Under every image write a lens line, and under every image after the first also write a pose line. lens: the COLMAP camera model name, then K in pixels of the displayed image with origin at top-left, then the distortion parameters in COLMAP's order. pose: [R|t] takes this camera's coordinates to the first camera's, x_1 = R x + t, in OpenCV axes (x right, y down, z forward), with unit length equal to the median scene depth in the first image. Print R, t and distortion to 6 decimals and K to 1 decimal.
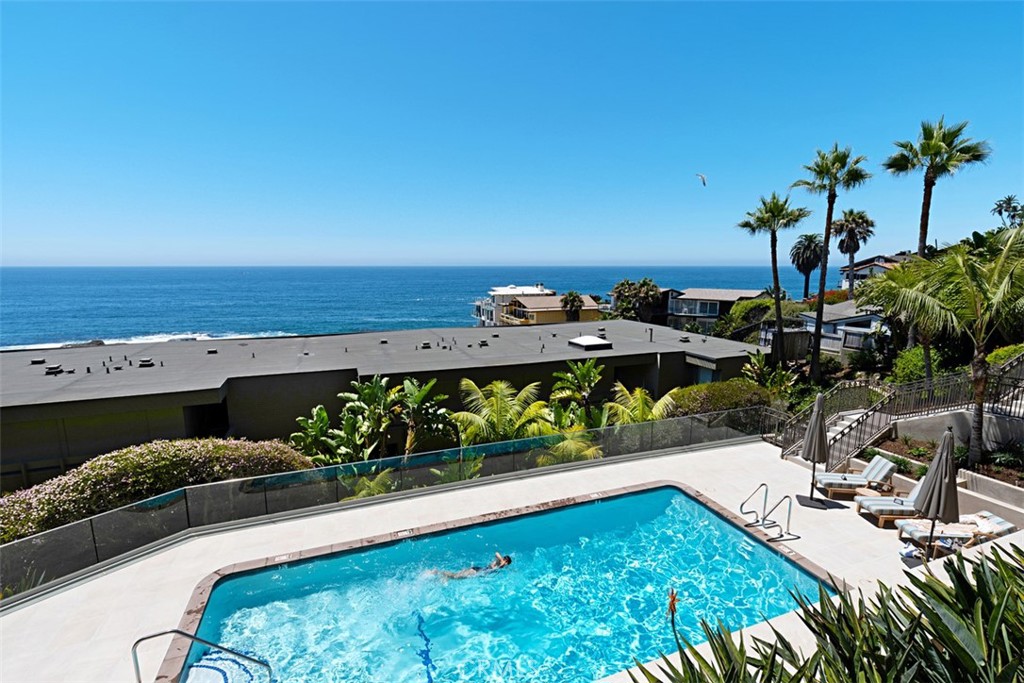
lens RADIAL K [[467.7, 0, 507.7], [0, 467.7, 346.4], [0, 0, 1]] dist [0.008945, -0.002790]
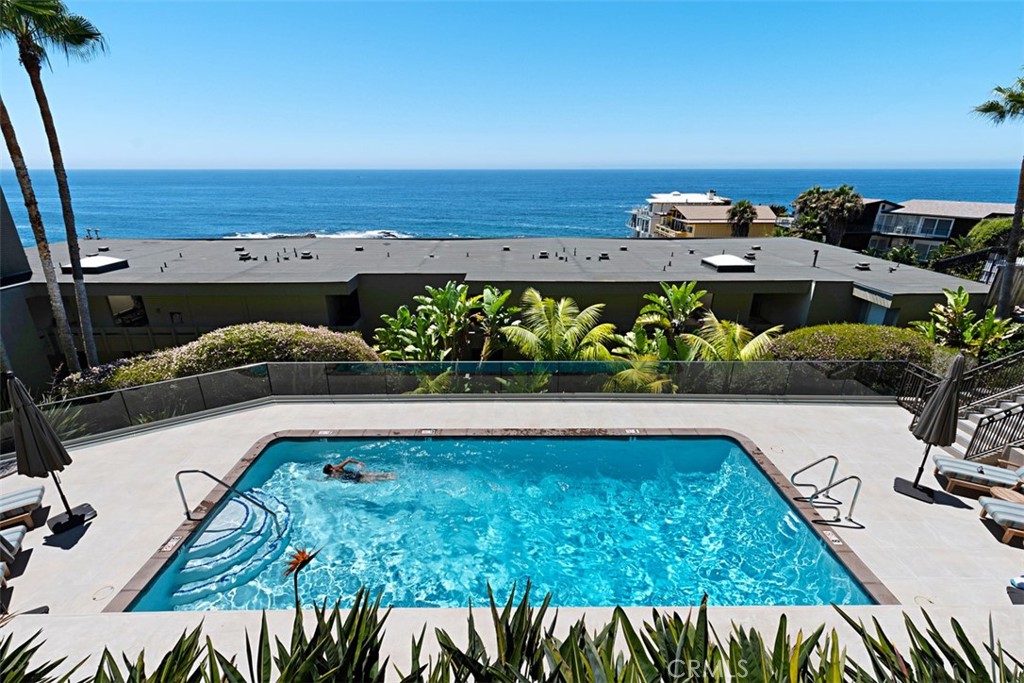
lens RADIAL K [[467.7, 0, 509.2], [0, 467.7, 346.5], [0, 0, 1]] dist [0.008945, -0.002790]
pose [[0.937803, 0.124159, -0.324207, 0.178735], [-0.060105, 0.977826, 0.200611, -0.011920], [0.341925, -0.168647, 0.924470, 0.068706]]
